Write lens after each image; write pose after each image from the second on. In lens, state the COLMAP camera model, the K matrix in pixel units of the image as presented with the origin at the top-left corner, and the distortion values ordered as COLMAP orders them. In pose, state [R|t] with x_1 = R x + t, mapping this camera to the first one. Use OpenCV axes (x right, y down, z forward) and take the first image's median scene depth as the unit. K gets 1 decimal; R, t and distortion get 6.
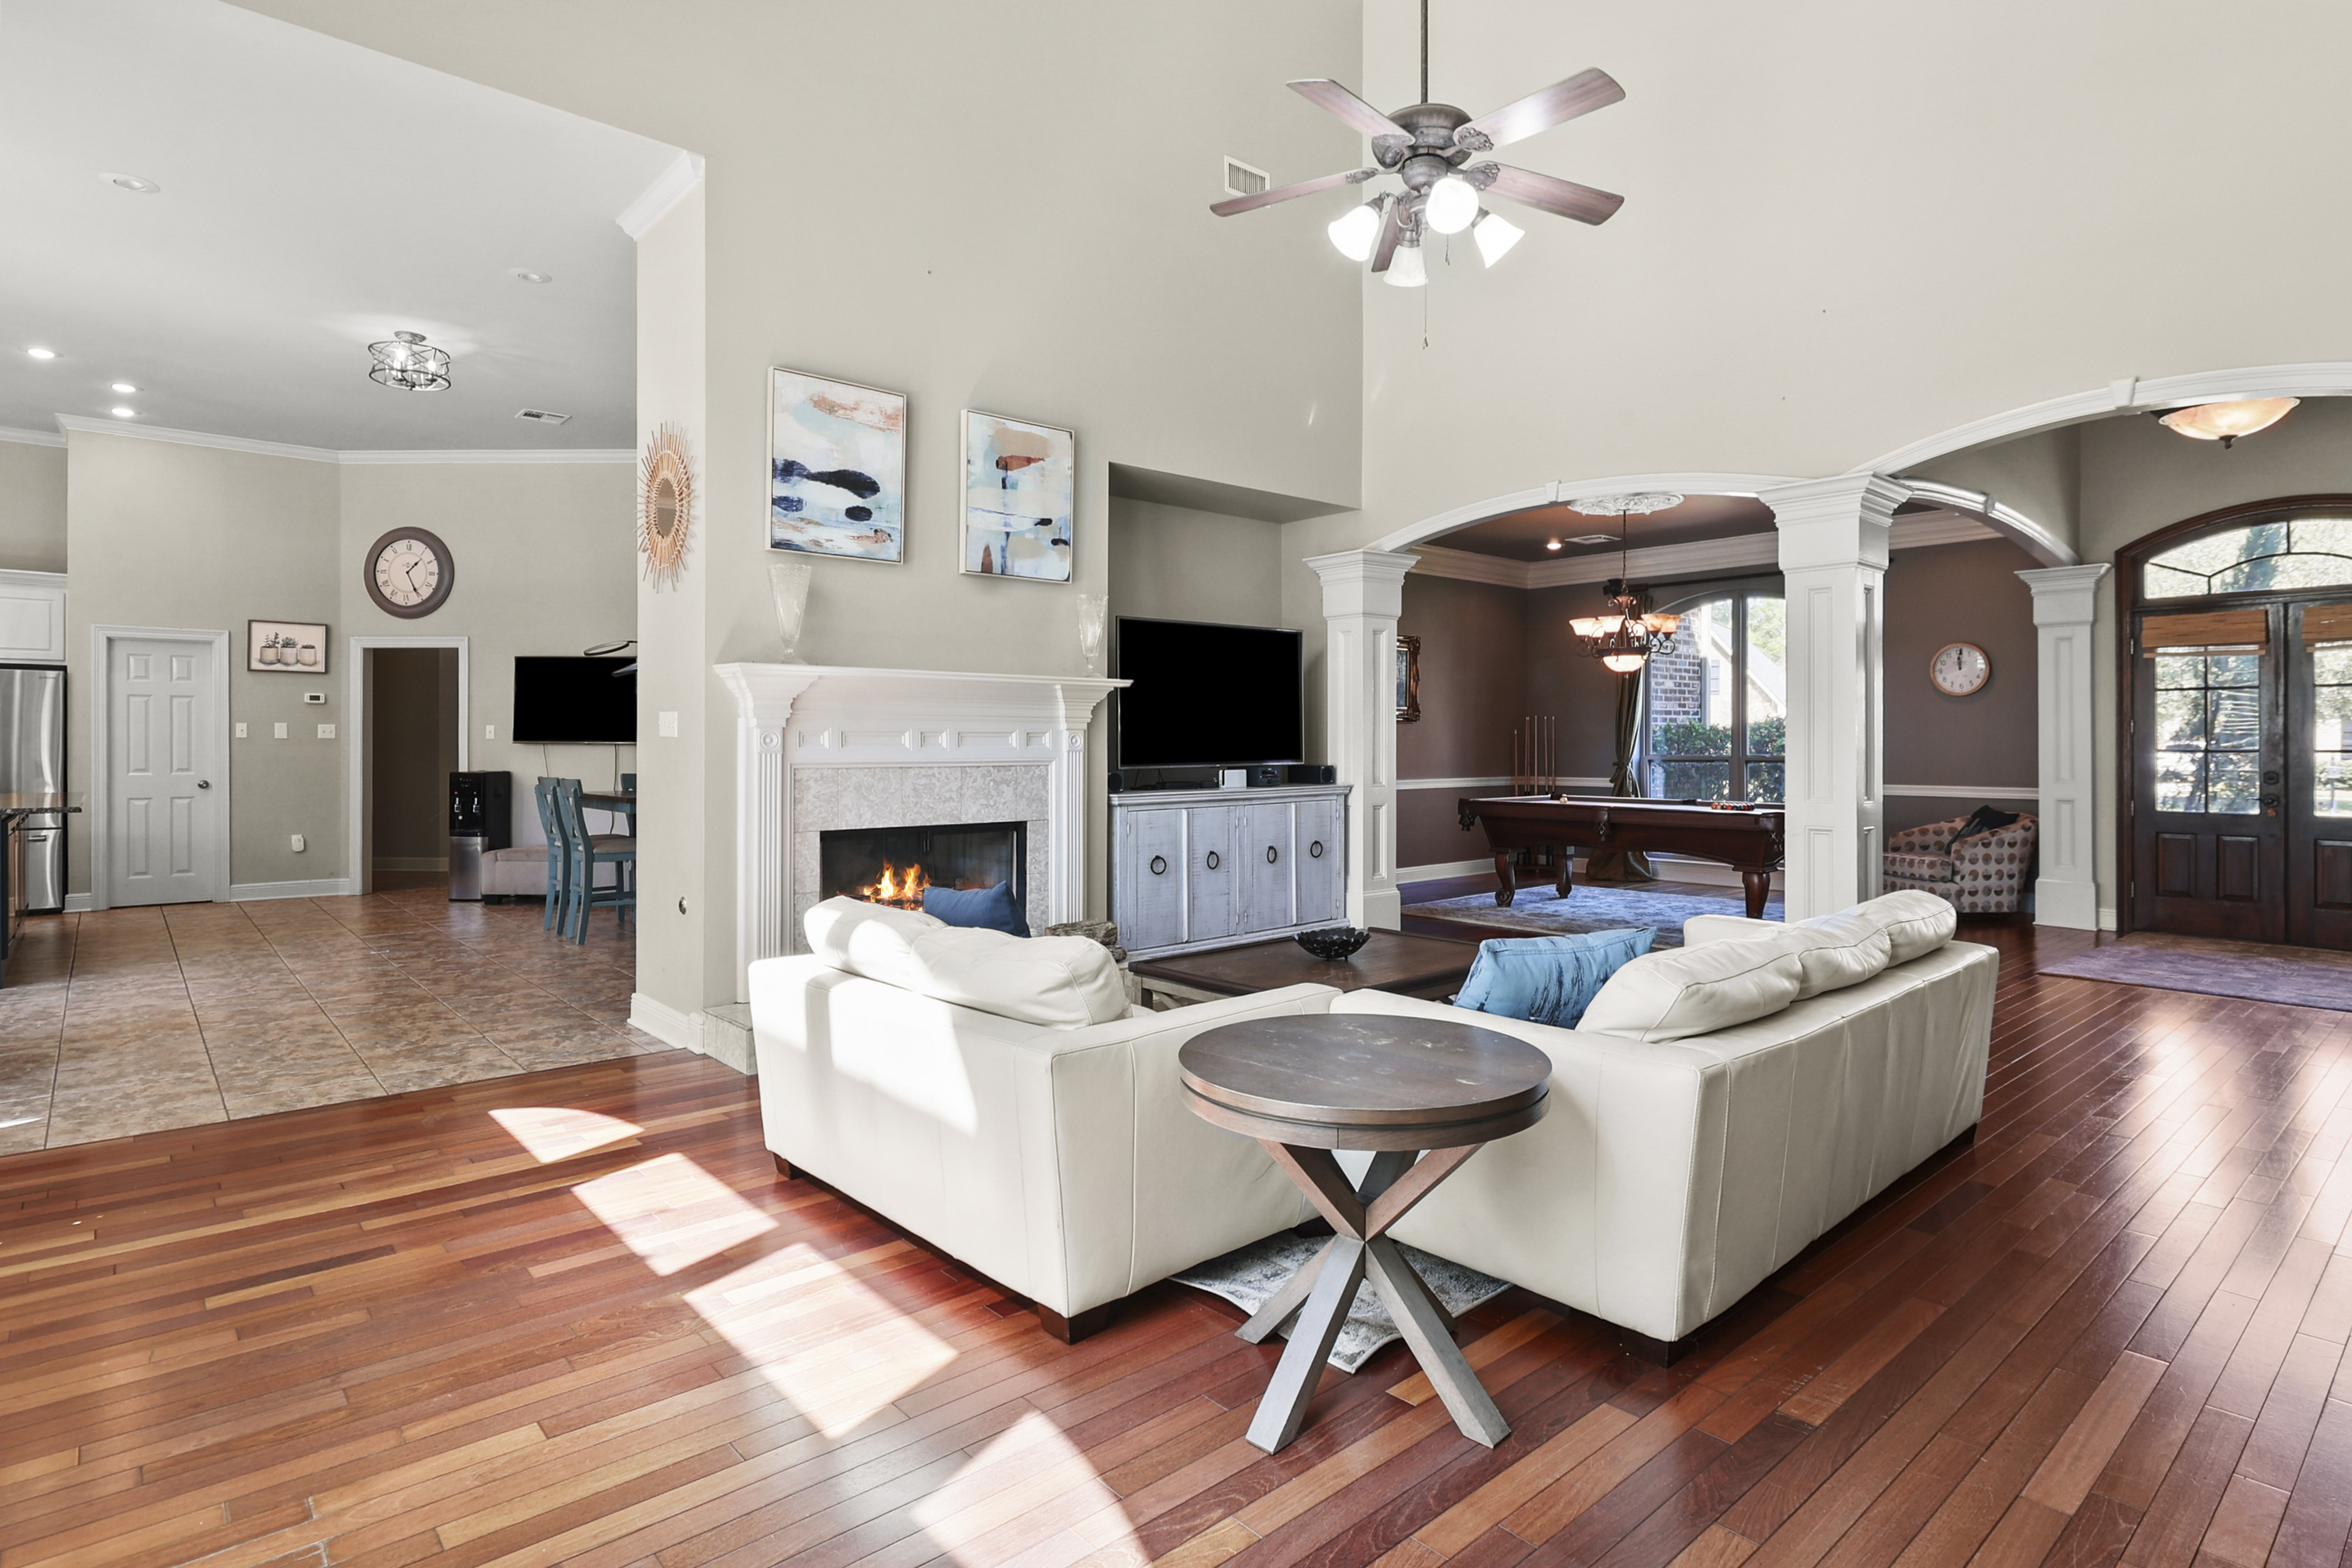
lens RADIAL K [[1223.0, 0, 1228.5], [0, 1223.0, 745.7], [0, 0, 1]] dist [0.001794, 0.000267]
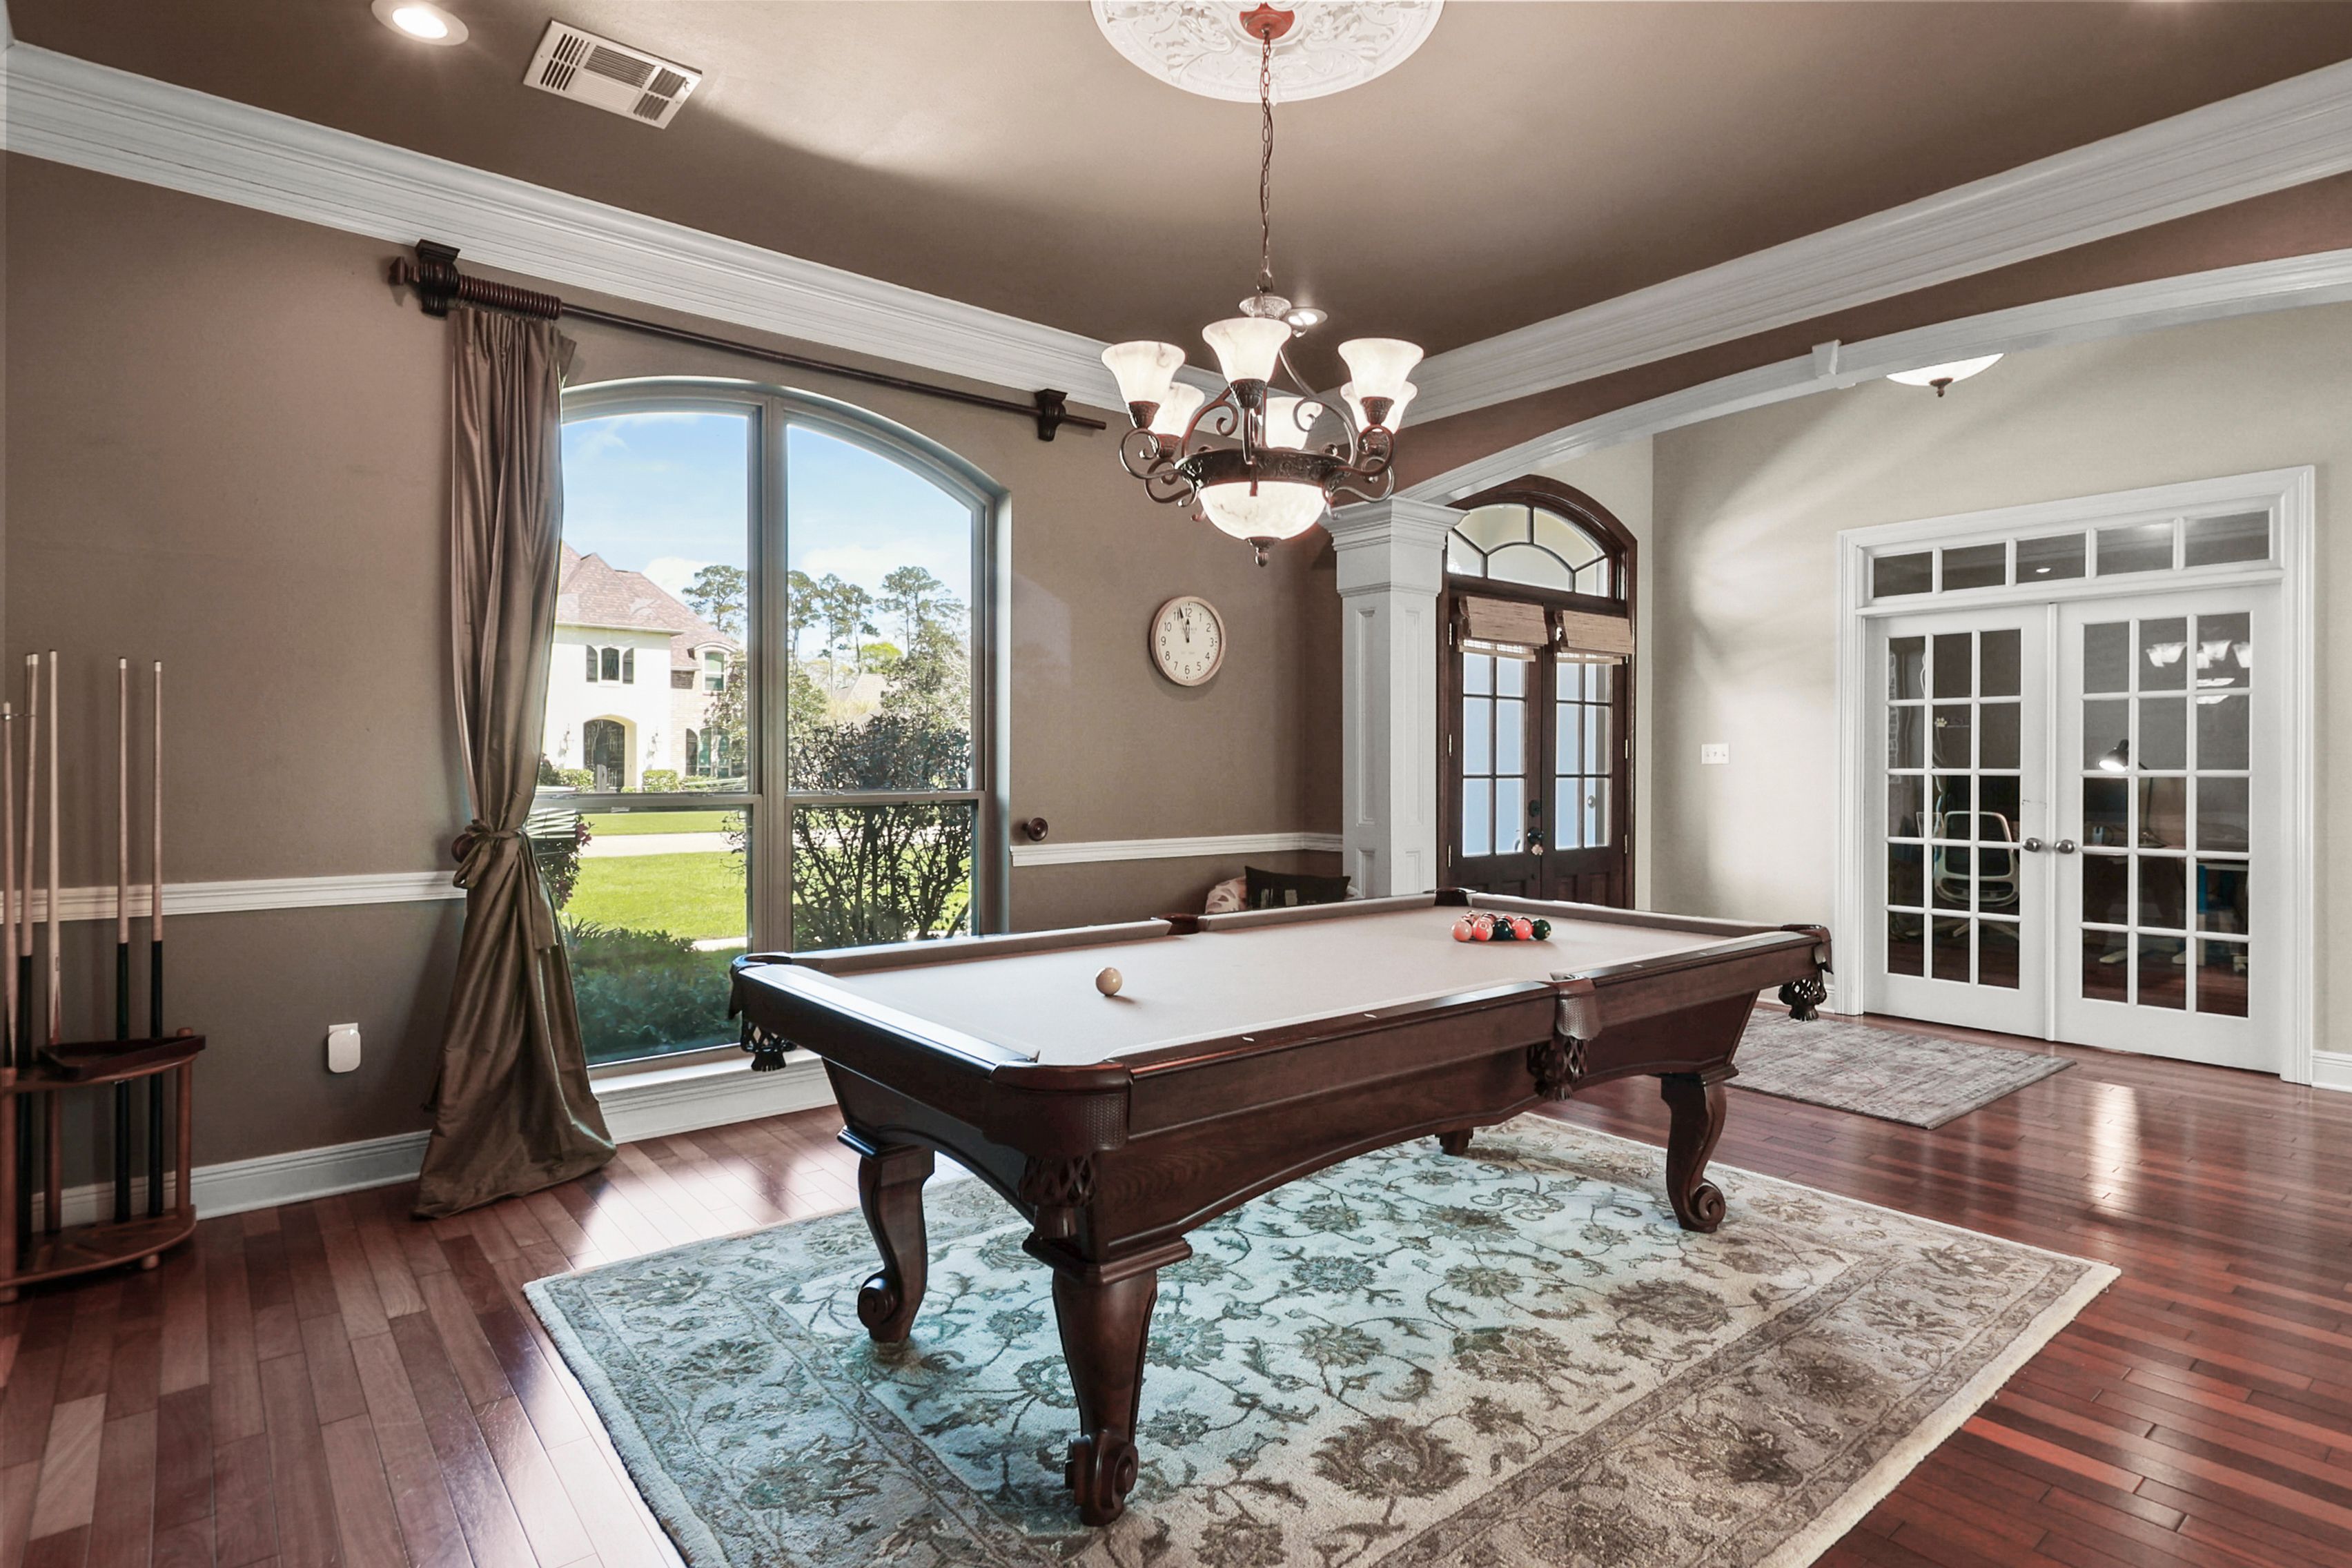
lens RADIAL K [[1223.0, 0, 1228.5], [0, 1223.0, 745.7], [0, 0, 1]] dist [0.001794, 0.000267]
pose [[0.037919, 0.017655, 0.999125, 0.015214], [0.000067, 0.999844, -0.017670, -0.001858], [-0.999281, 0.000737, 0.037912, 1.311397]]
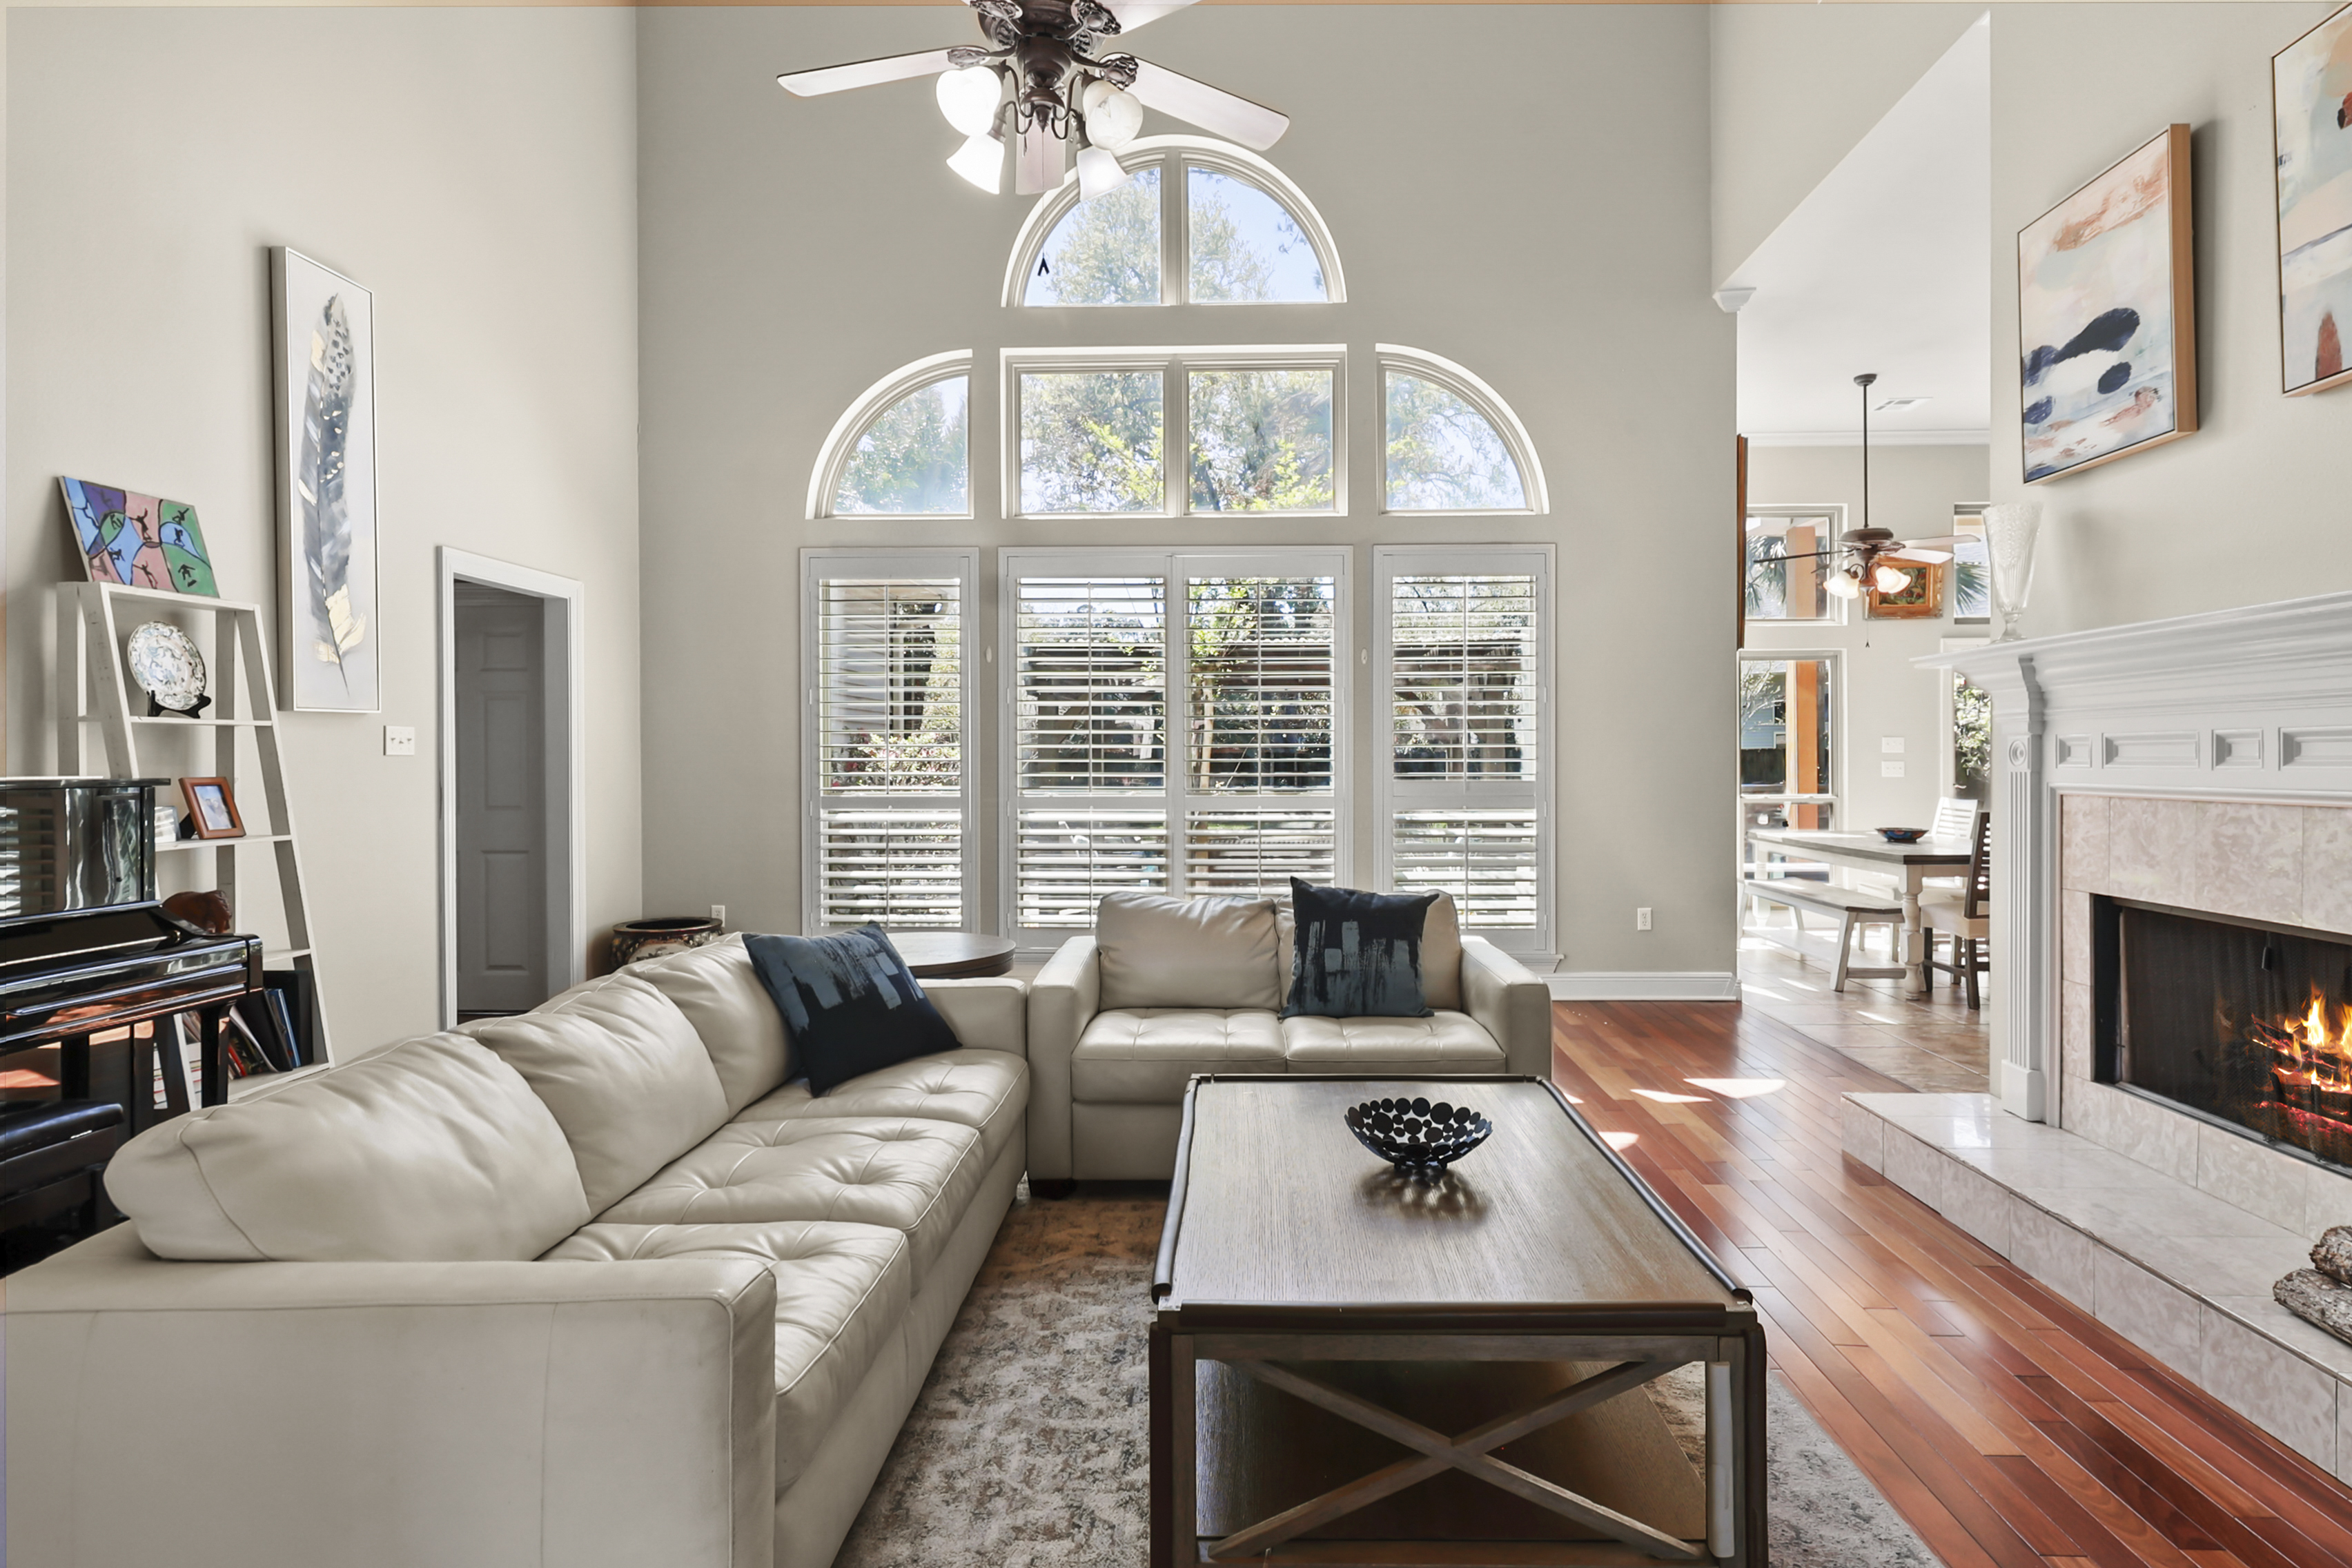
lens RADIAL K [[1212.9, 0, 1228.0], [0, 1212.9, 769.6], [0, 0, 1]] dist [0.000187, 0.000242]
pose [[-0.695494, 0.007240, -0.718496, 0.343560], [0.001803, 0.999964, 0.008331, -0.001385], [0.718530, 0.004499, -0.695481, 0.869593]]
